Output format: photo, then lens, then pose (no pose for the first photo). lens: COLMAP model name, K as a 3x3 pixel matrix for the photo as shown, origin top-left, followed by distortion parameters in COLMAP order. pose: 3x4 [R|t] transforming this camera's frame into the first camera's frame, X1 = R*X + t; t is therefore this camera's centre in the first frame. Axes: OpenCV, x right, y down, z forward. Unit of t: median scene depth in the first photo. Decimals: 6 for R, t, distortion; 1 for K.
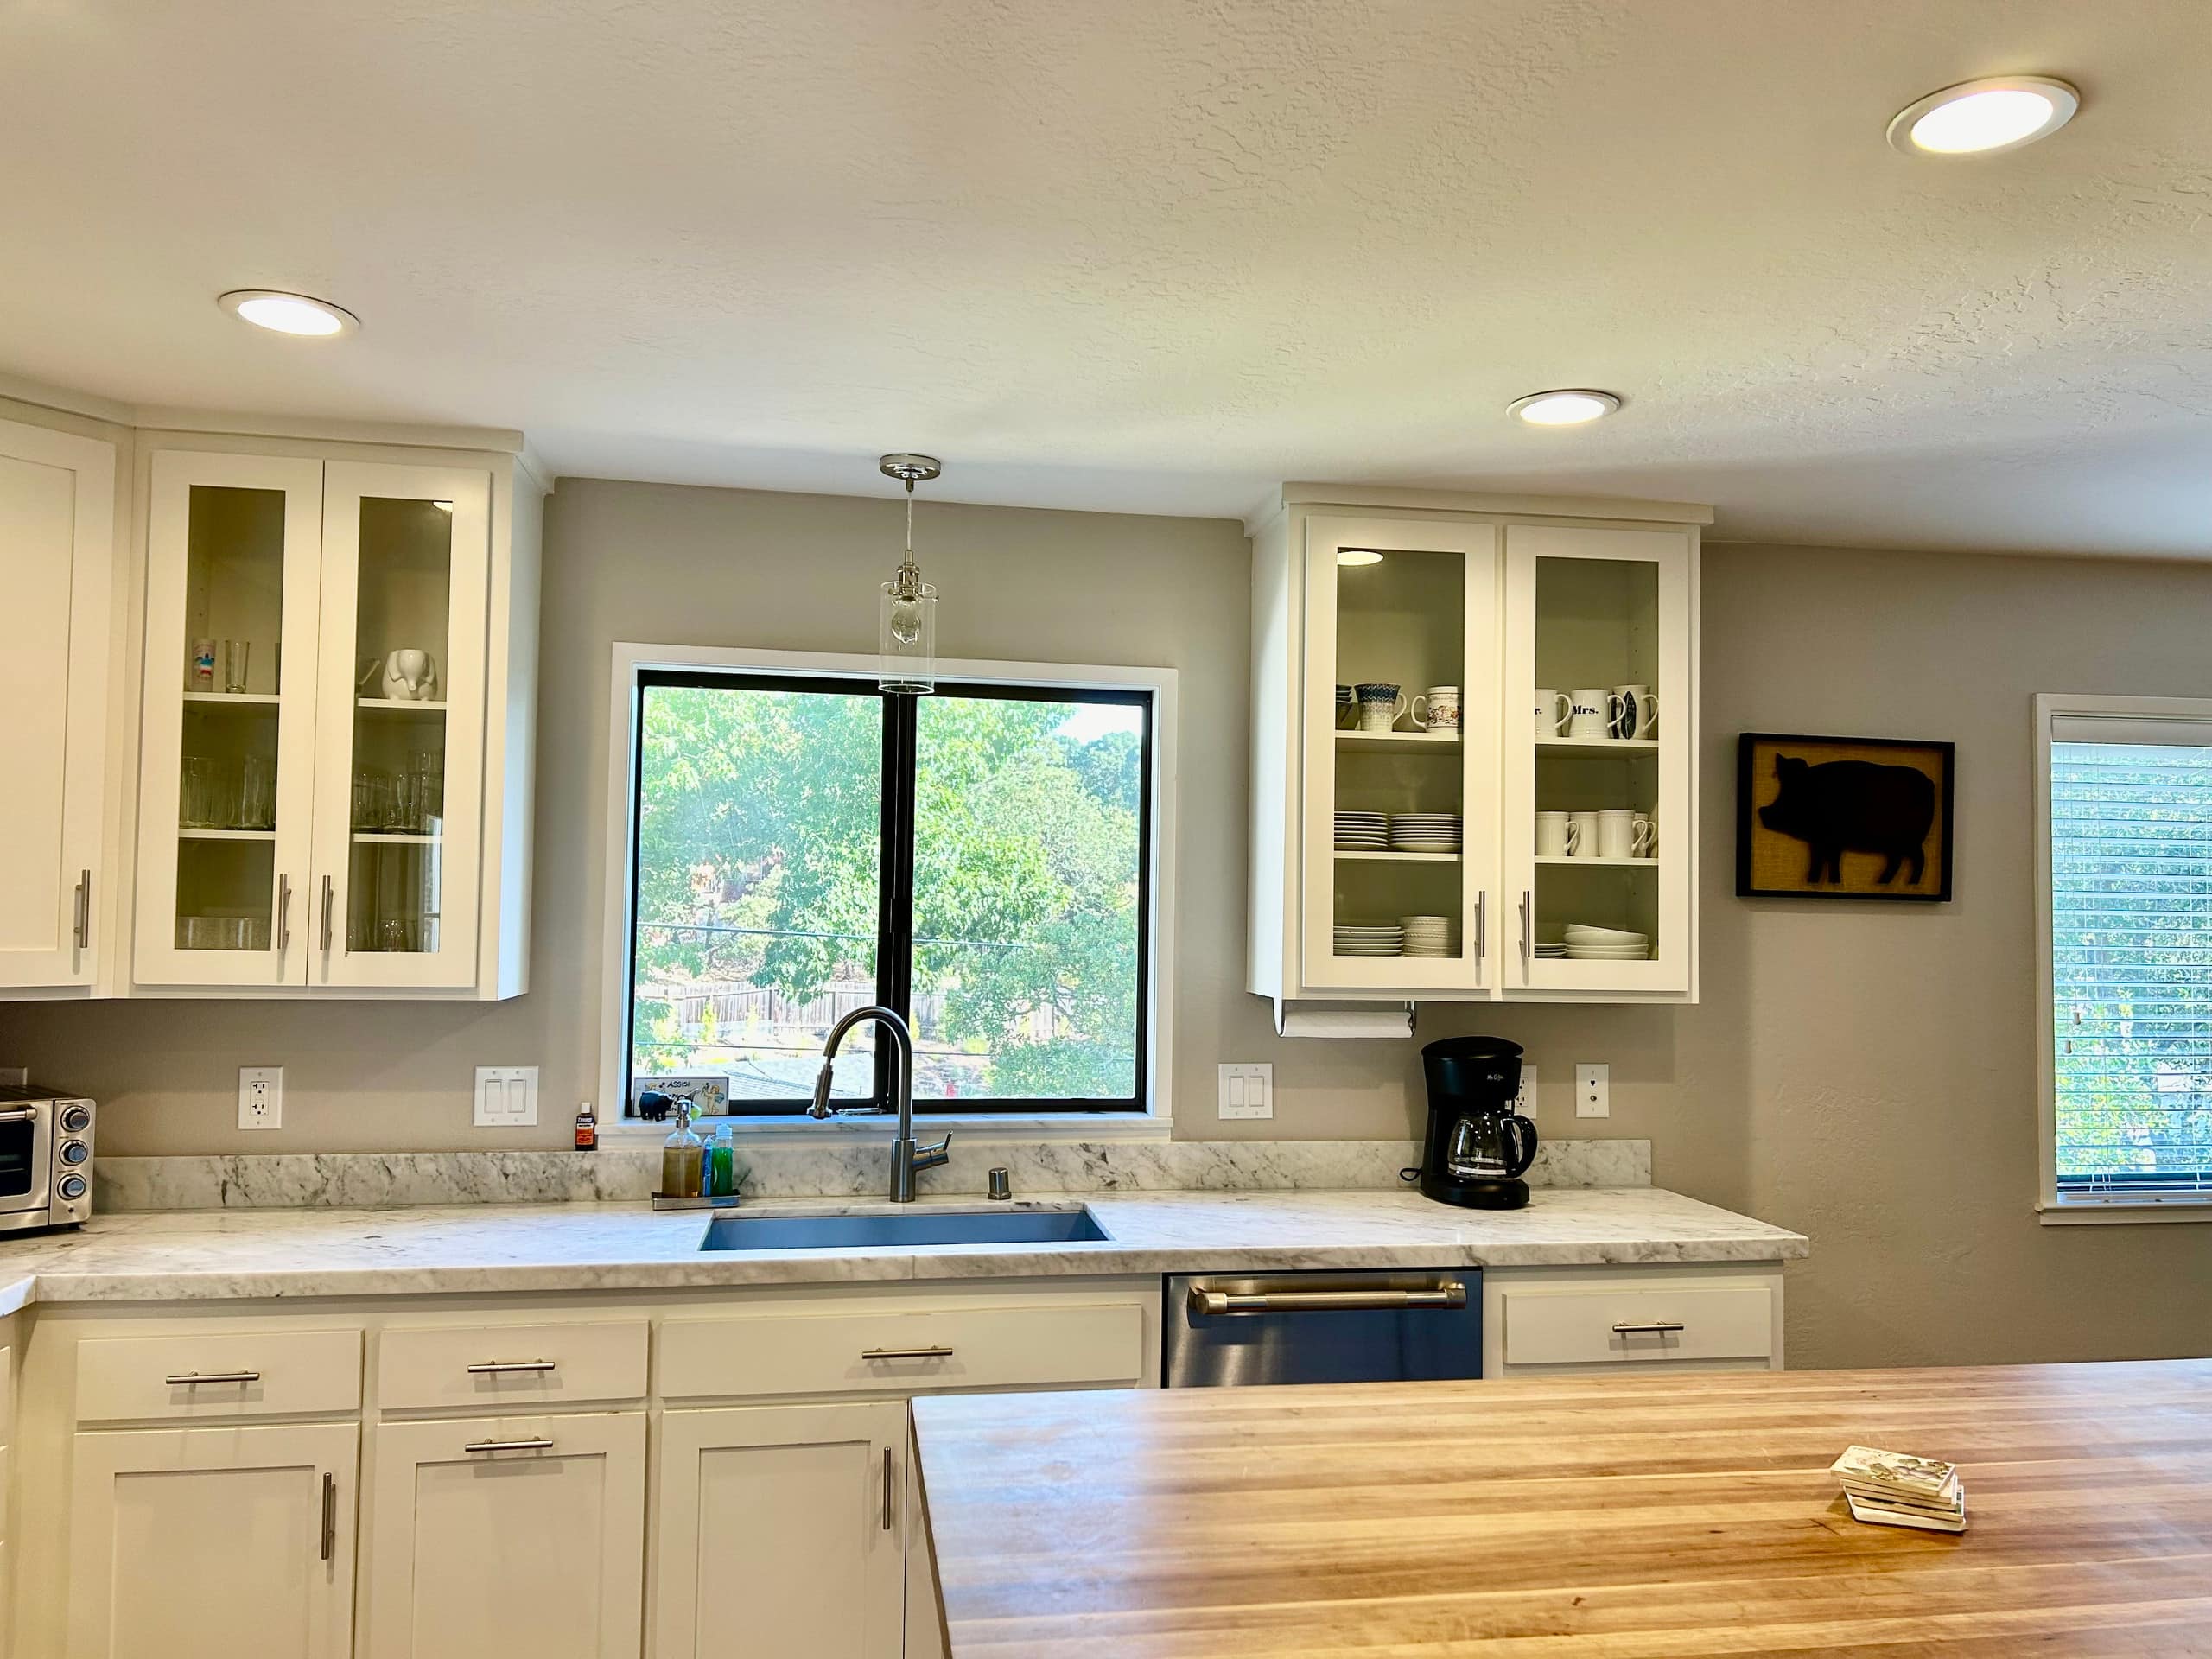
lens RADIAL K [[1669.1, 0, 1098.8], [0, 1669.1, 854.9], [0, 0, 1]] dist [0.101262, -0.146970]
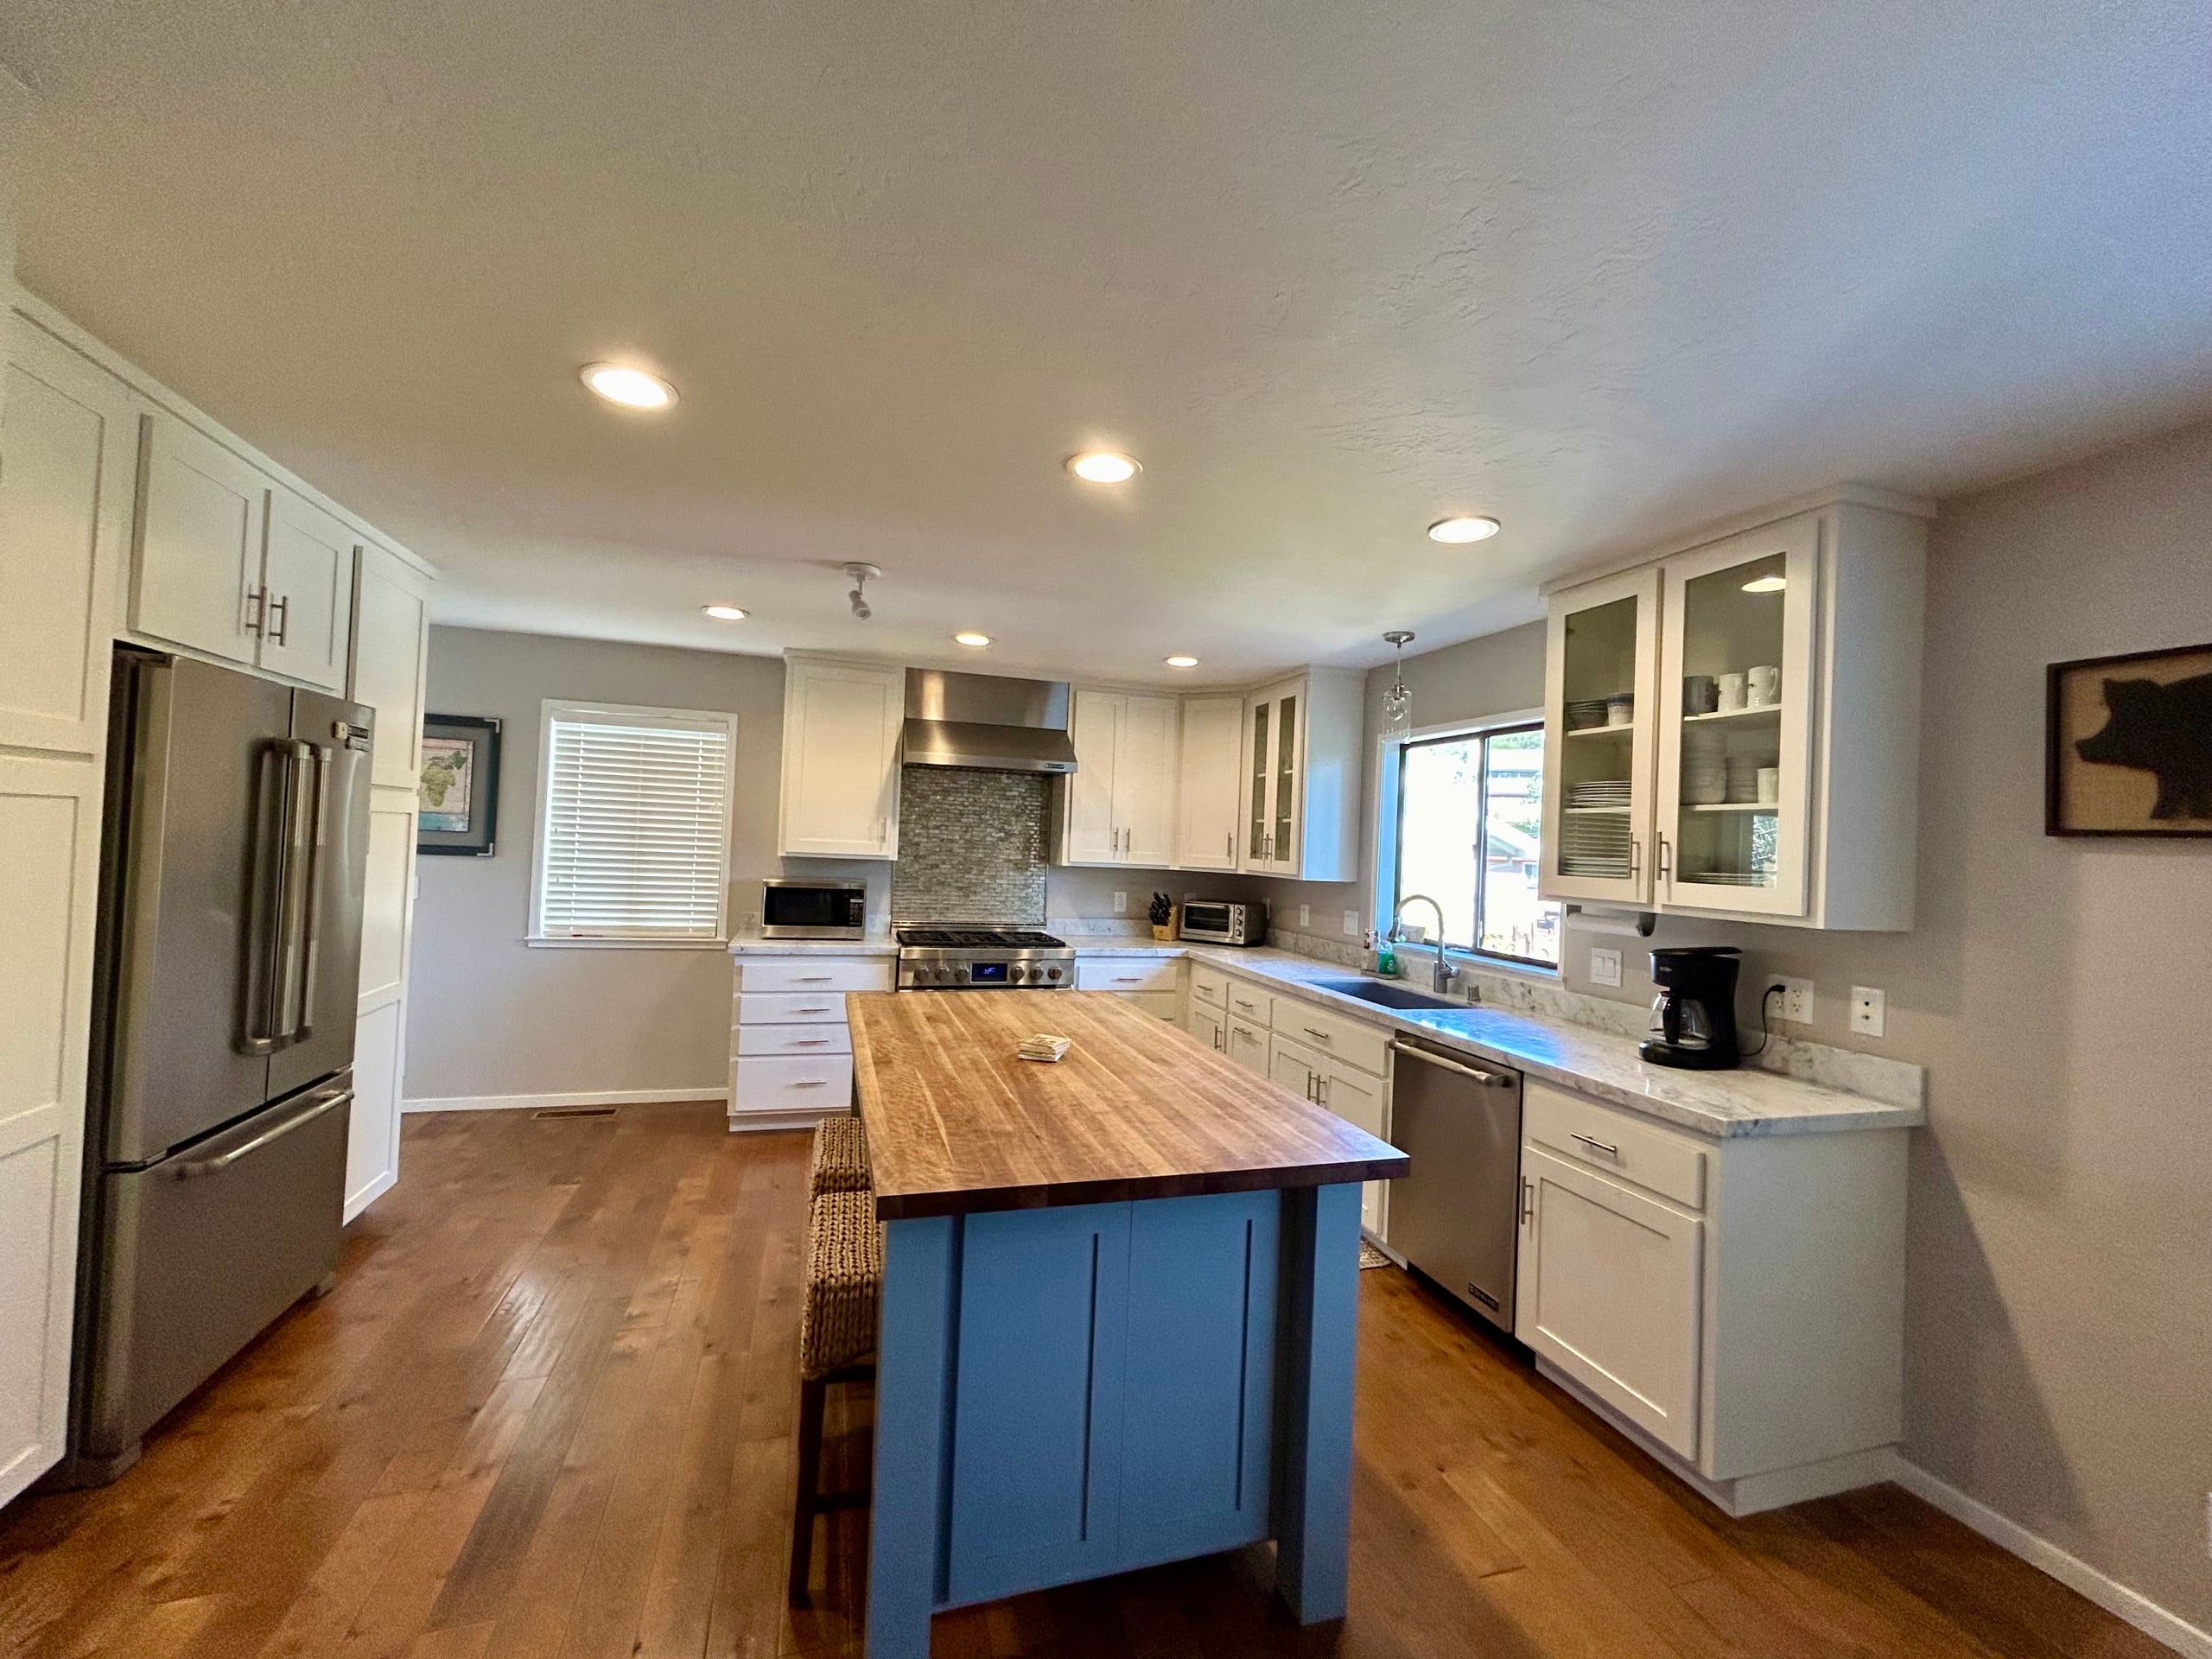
lens RADIAL K [[897.8, 0, 1097.6], [0, 897.8, 828.3], [0, 0, 1]] dist [-0.001461, 0.000060]
pose [[0.120407, -0.027984, -0.992330, 0.904313], [-0.005460, 0.999569, -0.028851, 0.041451], [0.992710, 0.008892, 0.120202, 0.453704]]
